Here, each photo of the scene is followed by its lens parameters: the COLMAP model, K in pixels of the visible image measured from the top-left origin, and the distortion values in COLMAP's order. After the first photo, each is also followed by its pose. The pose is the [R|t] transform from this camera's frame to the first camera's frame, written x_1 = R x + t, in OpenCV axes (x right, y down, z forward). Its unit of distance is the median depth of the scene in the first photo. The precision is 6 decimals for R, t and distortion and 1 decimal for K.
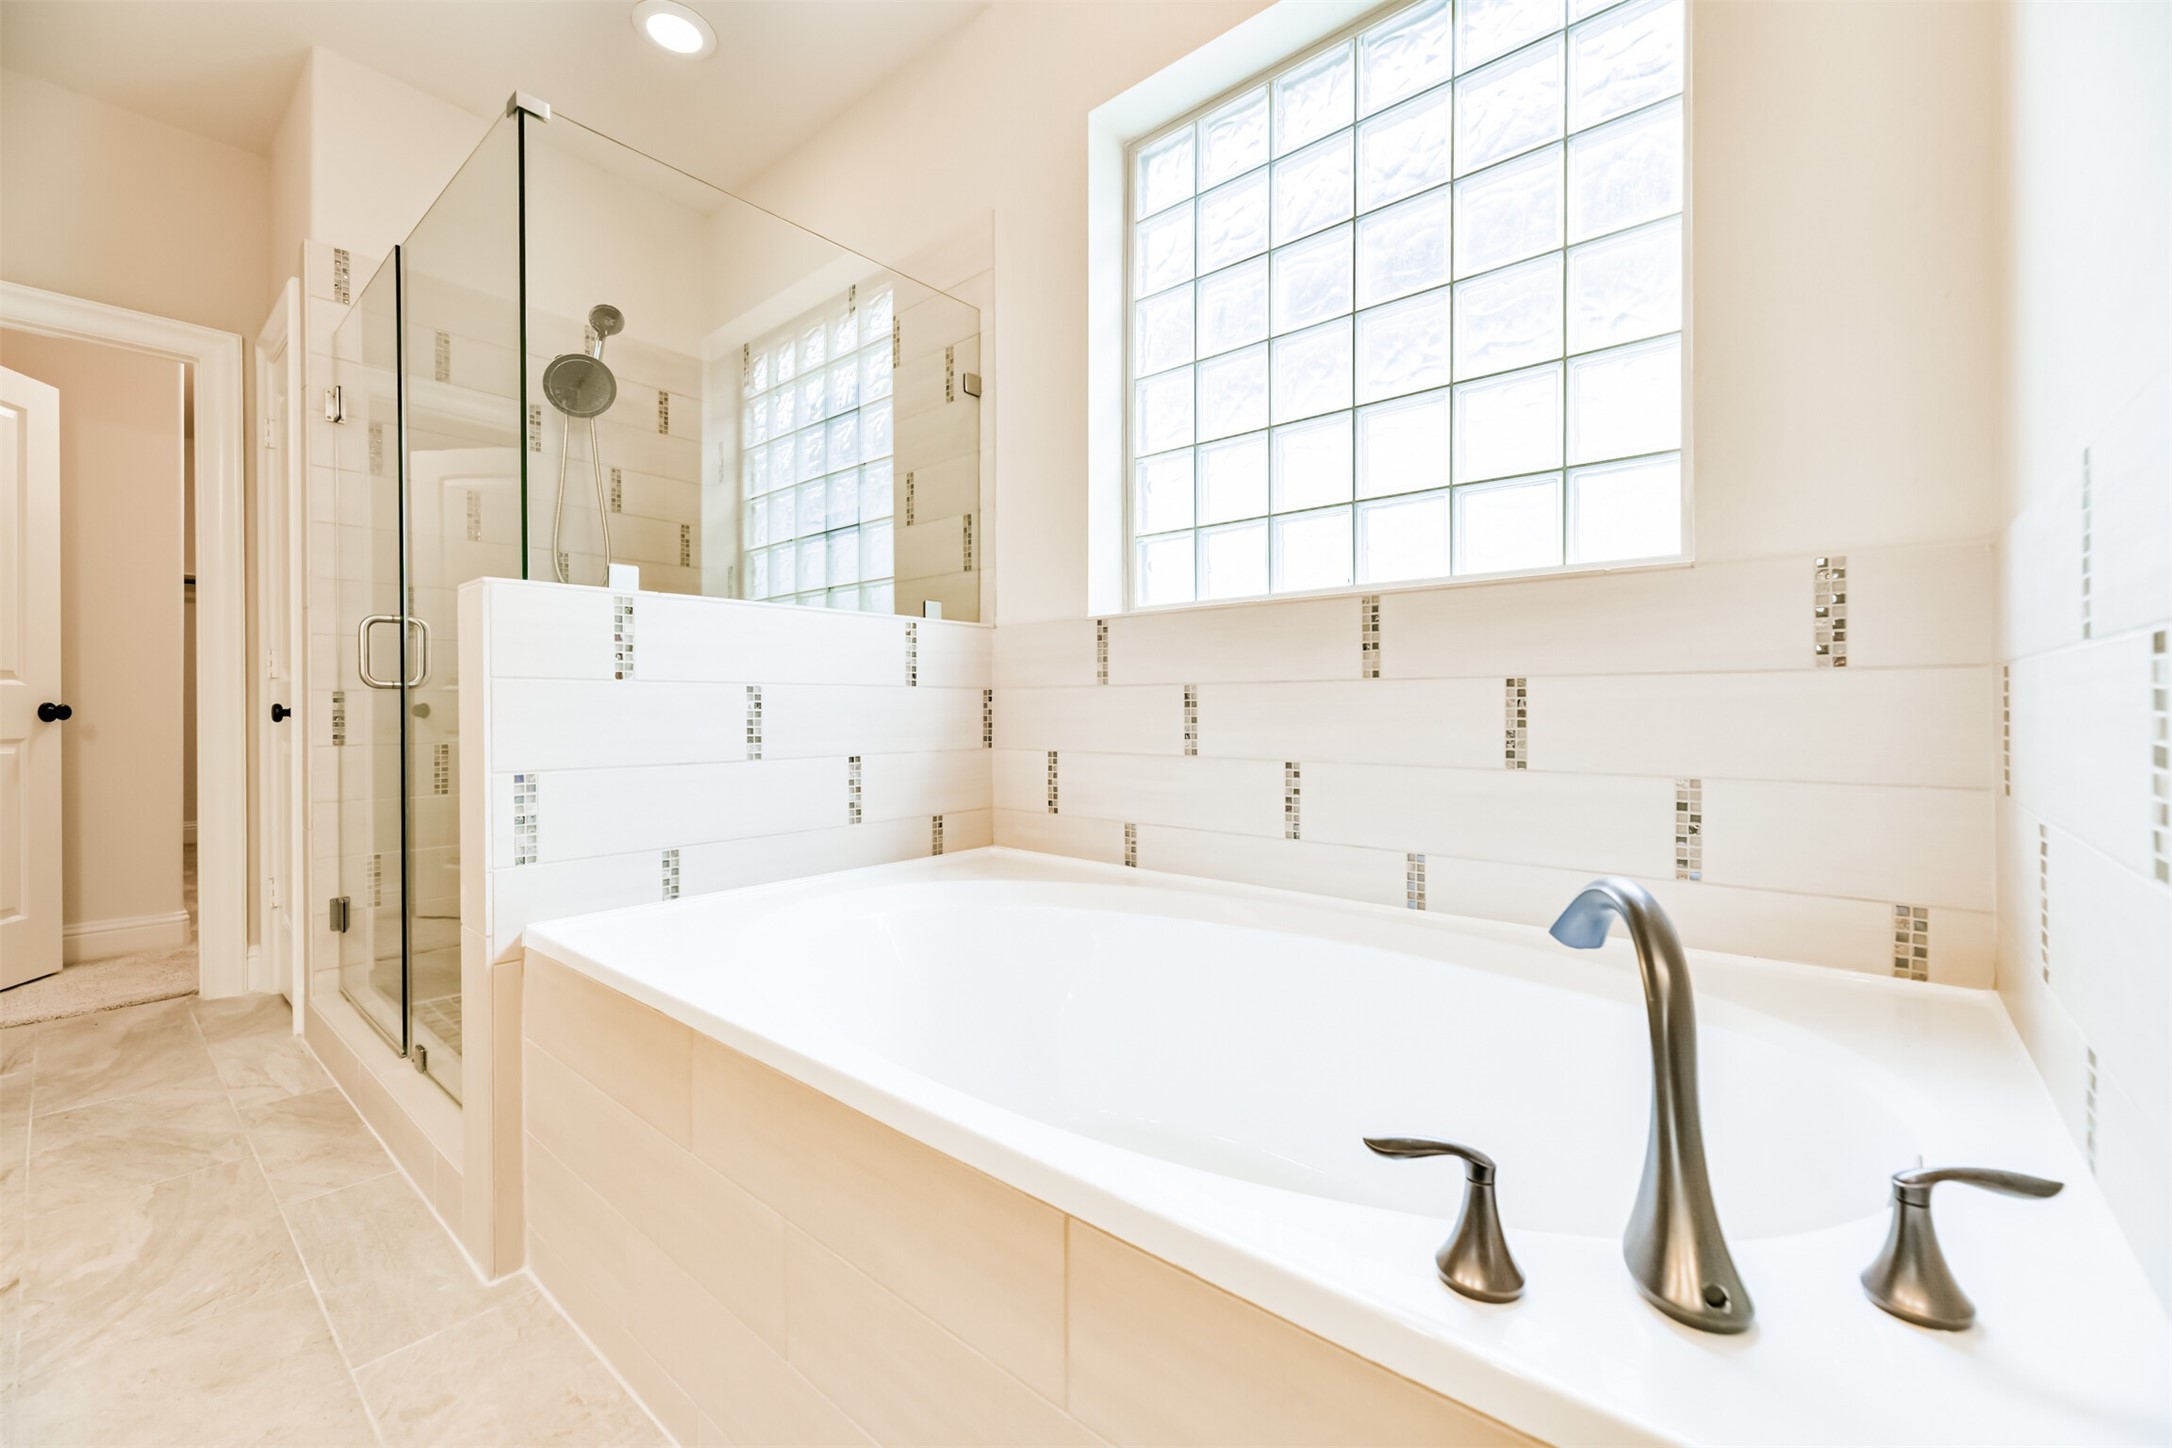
lens RADIAL K [[870.4, 0, 1080.0], [0, 870.4, 717.5], [0, 0, 1]] dist [0.004075, -0.001449]
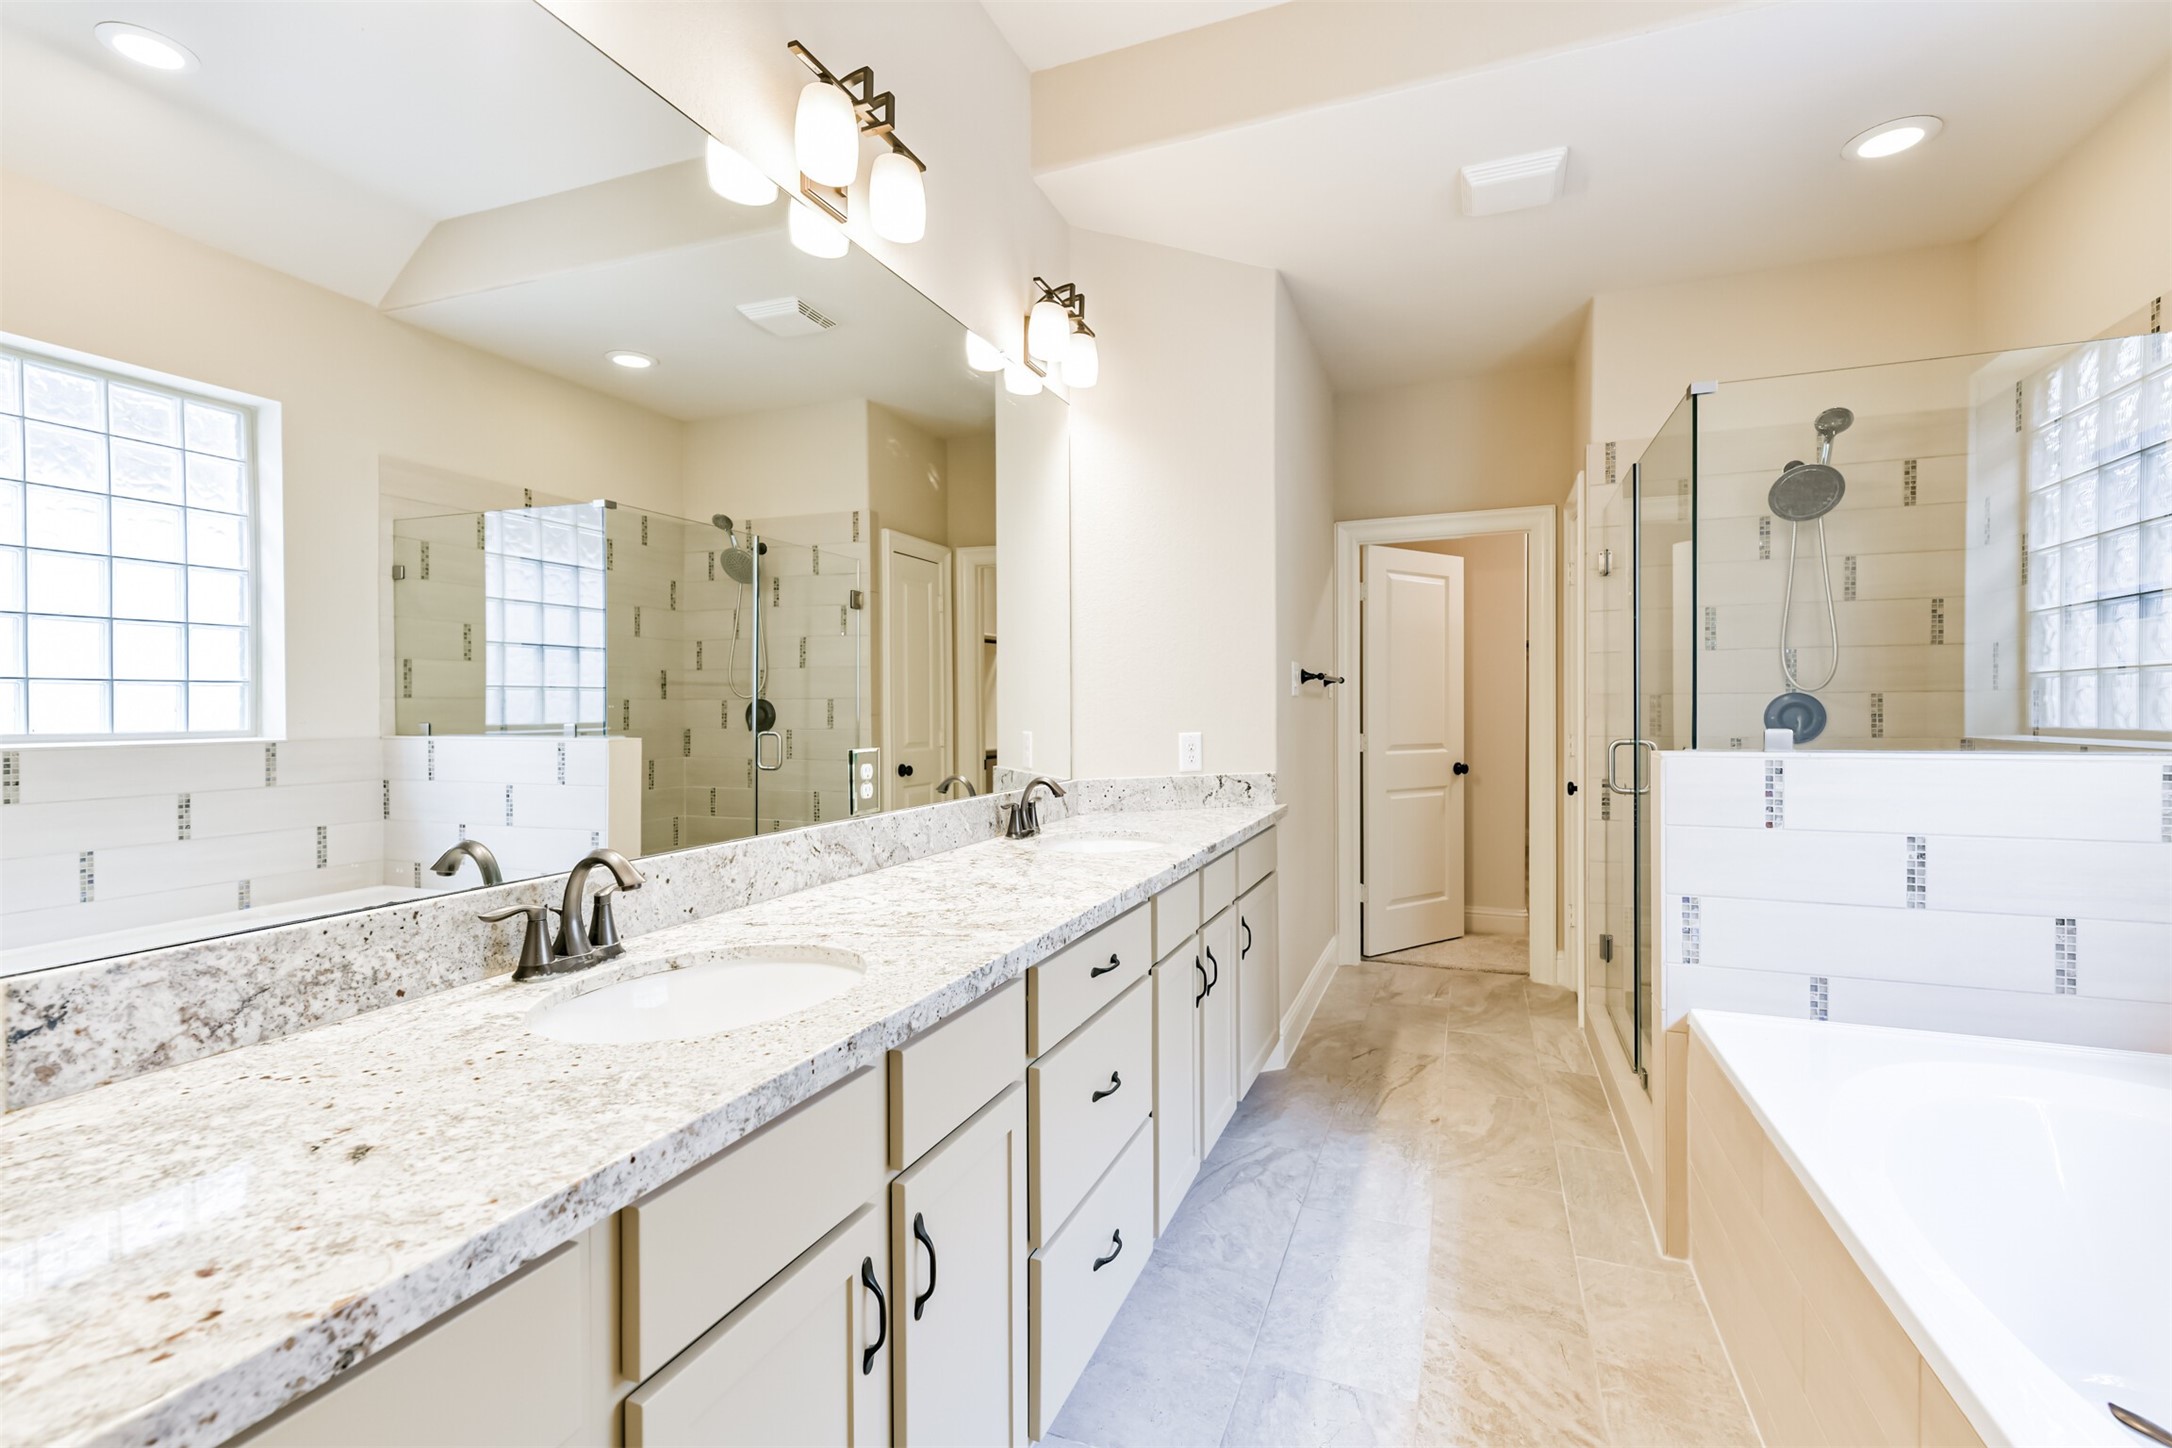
lens RADIAL K [[966.8, 0, 1080.2], [0, 966.8, 715.0], [0, 0, 1]] dist [0.005211, -0.000747]
pose [[0.315637, 0.005439, -0.948865, 0.342047], [0.000344, 0.999983, 0.005847, -0.158438], [0.948880, -0.002172, 0.315629, -0.259837]]
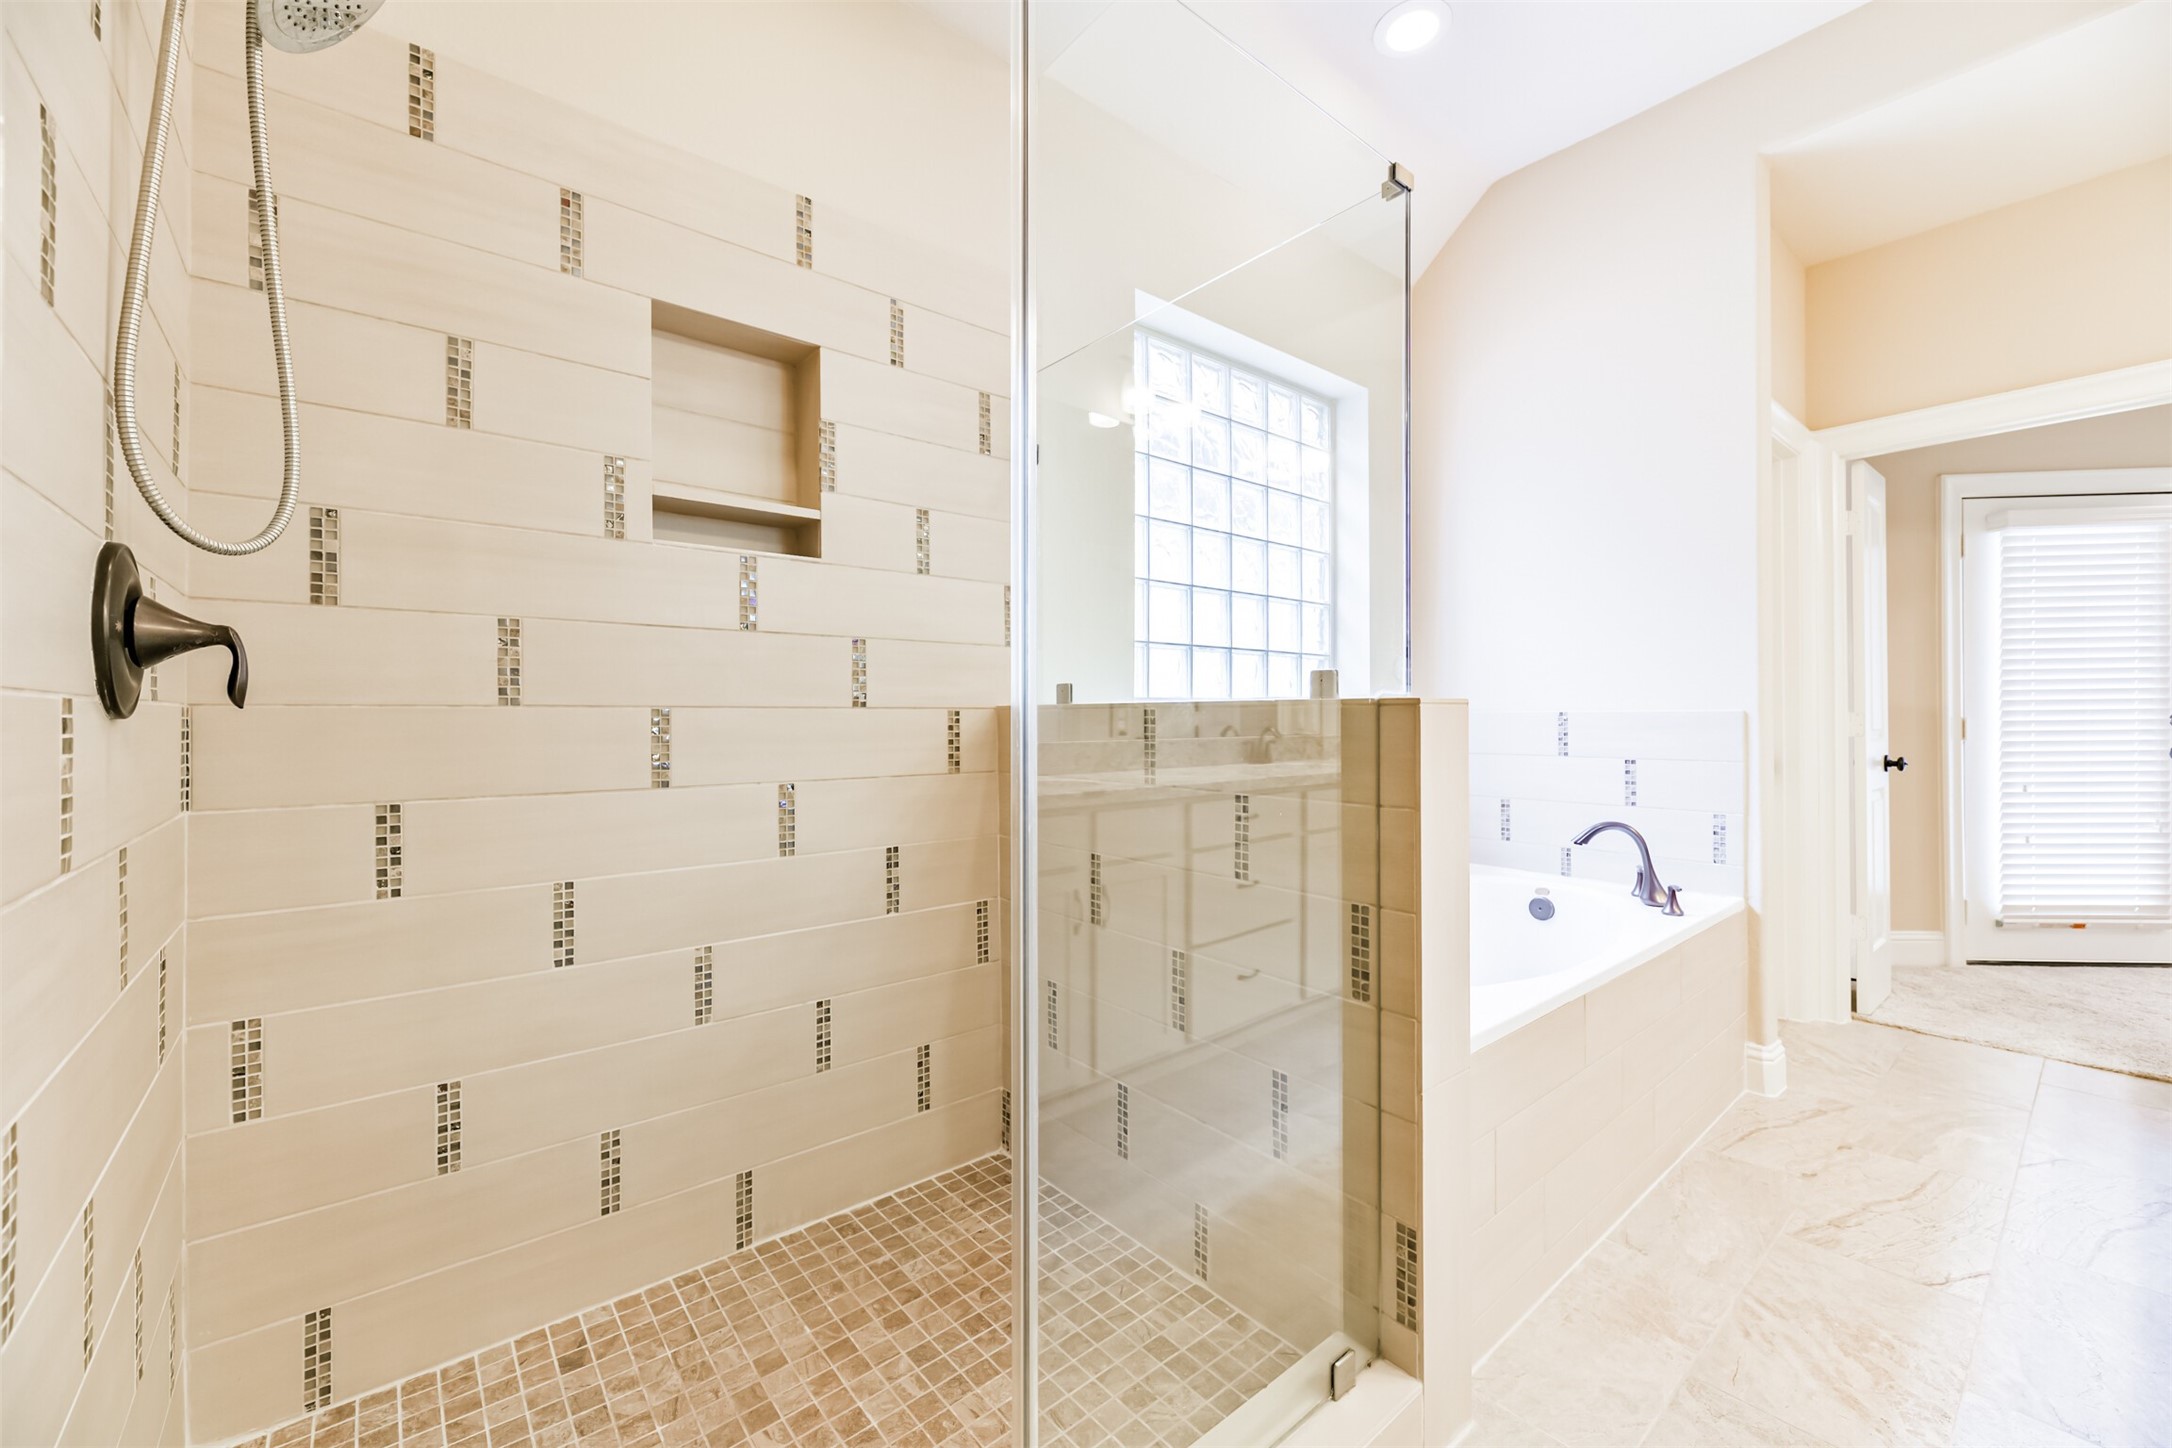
lens RADIAL K [[870.4, 0, 1085.3], [0, 870.4, 719.0], [0, 0, 1]] dist [0.004075, -0.001449]
pose [[0.166385, -0.004412, 0.986051, -1.185818], [0.006118, 0.999975, 0.003442, -0.101090], [-0.986042, 0.005460, 0.166407, 0.872738]]
